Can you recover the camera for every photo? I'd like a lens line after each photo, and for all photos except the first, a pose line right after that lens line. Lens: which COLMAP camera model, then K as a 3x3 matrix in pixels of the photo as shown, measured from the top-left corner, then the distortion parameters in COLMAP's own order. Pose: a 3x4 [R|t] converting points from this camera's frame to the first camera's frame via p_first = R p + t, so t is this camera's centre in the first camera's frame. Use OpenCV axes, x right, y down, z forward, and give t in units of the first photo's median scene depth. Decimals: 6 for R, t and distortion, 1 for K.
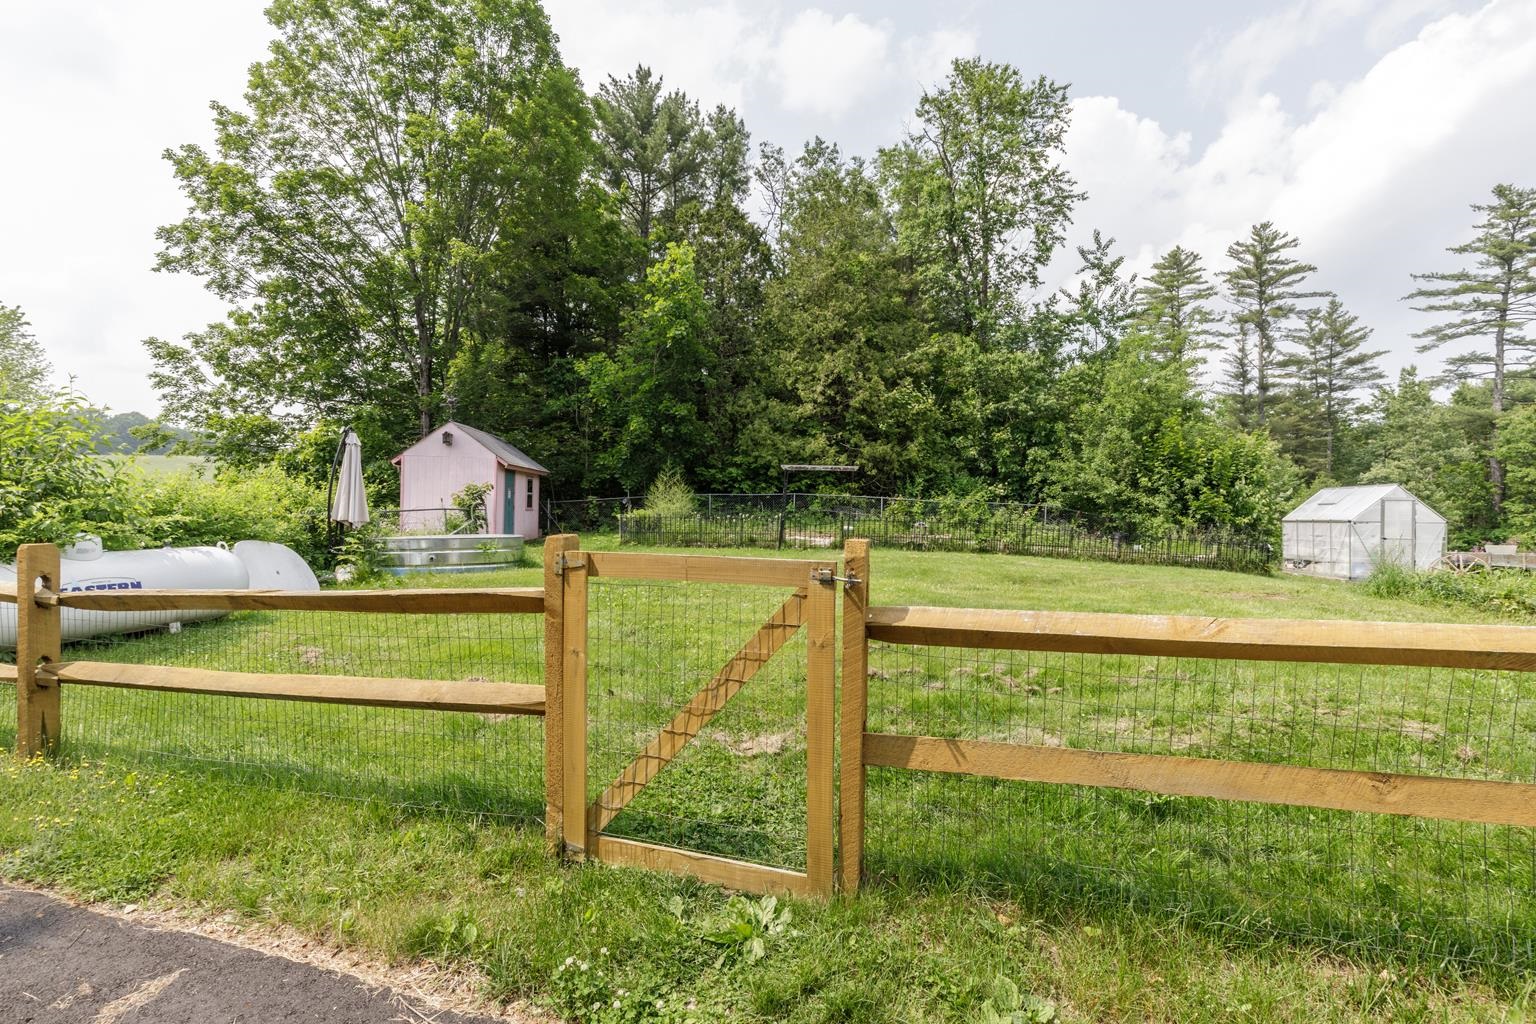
lens RADIAL K [[673.1, 0, 768.0], [0, 673.1, 512.0], [0, 0, 1]] dist [0.002418, -0.000676]
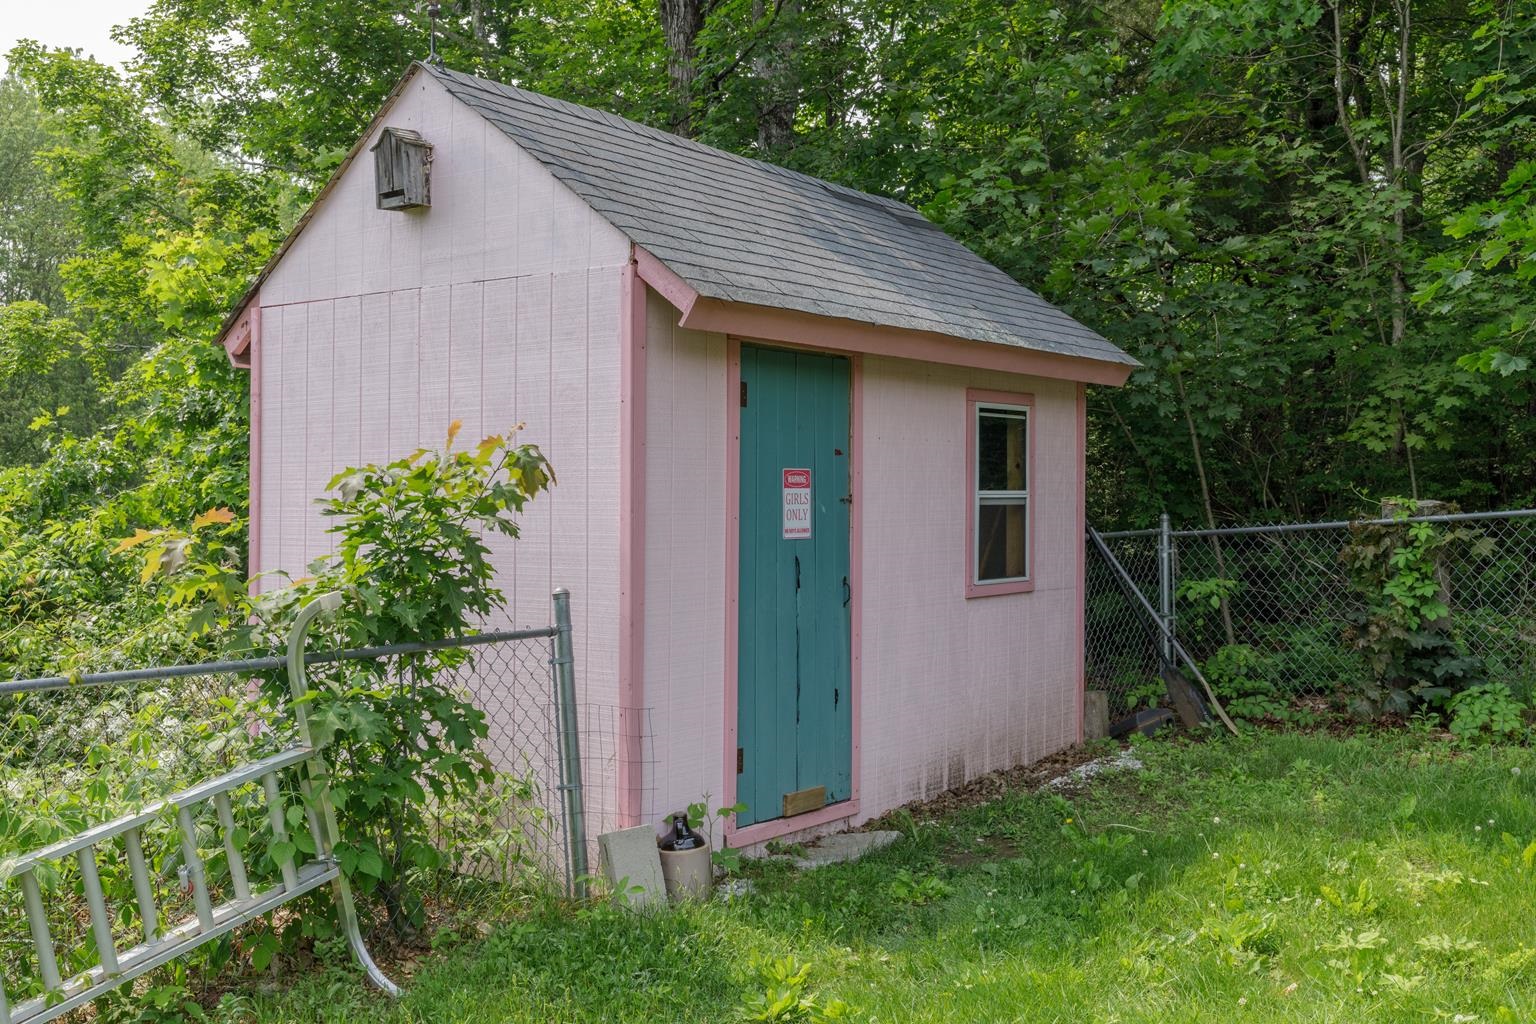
lens RADIAL K [[1550.1, 0, 768.0], [0, 1550.1, 512.0], [0, 0, 1]] dist [0.001283, 0.000647]
pose [[0.767466, -0.014993, -0.640915, -0.134186], [0.015253, 0.999871, -0.005125, -0.019783], [0.640909, -0.005843, 0.767595, 0.590807]]
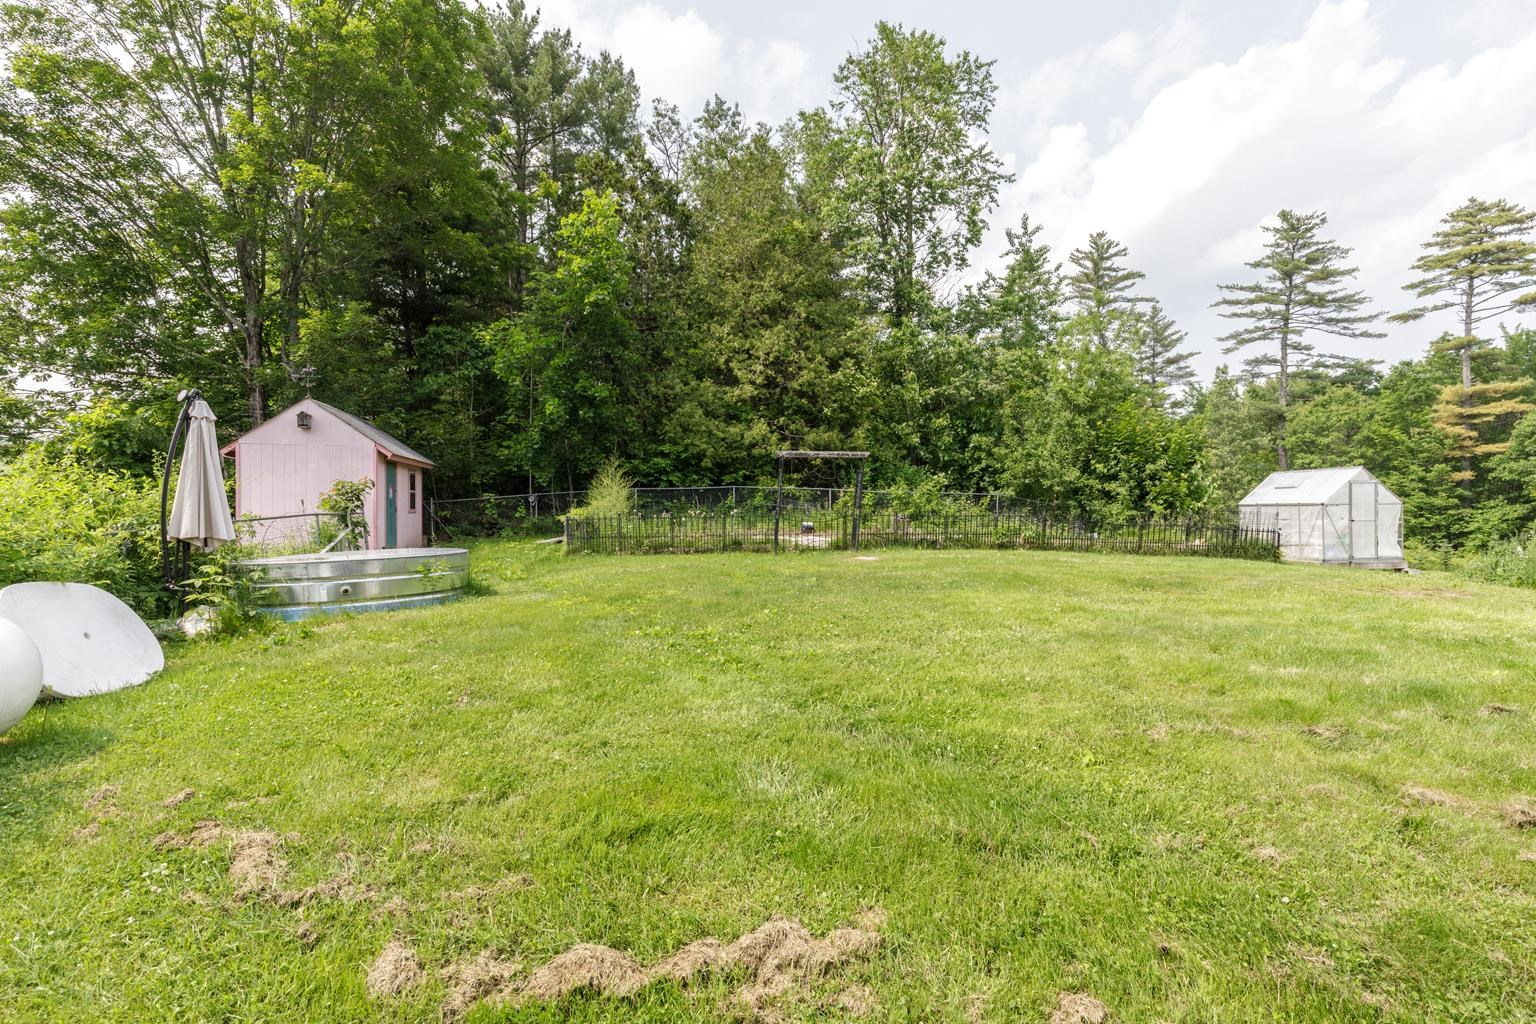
lens RADIAL K [[678.8, 0, 768.0], [0, 678.8, 512.0], [0, 0, 1]] dist [0.001507, -0.000302]
pose [[0.977785, -0.024382, 0.208189, -0.097170], [0.022317, 0.999676, 0.012262, -0.003287], [-0.208421, -0.007344, 0.978012, 0.109087]]
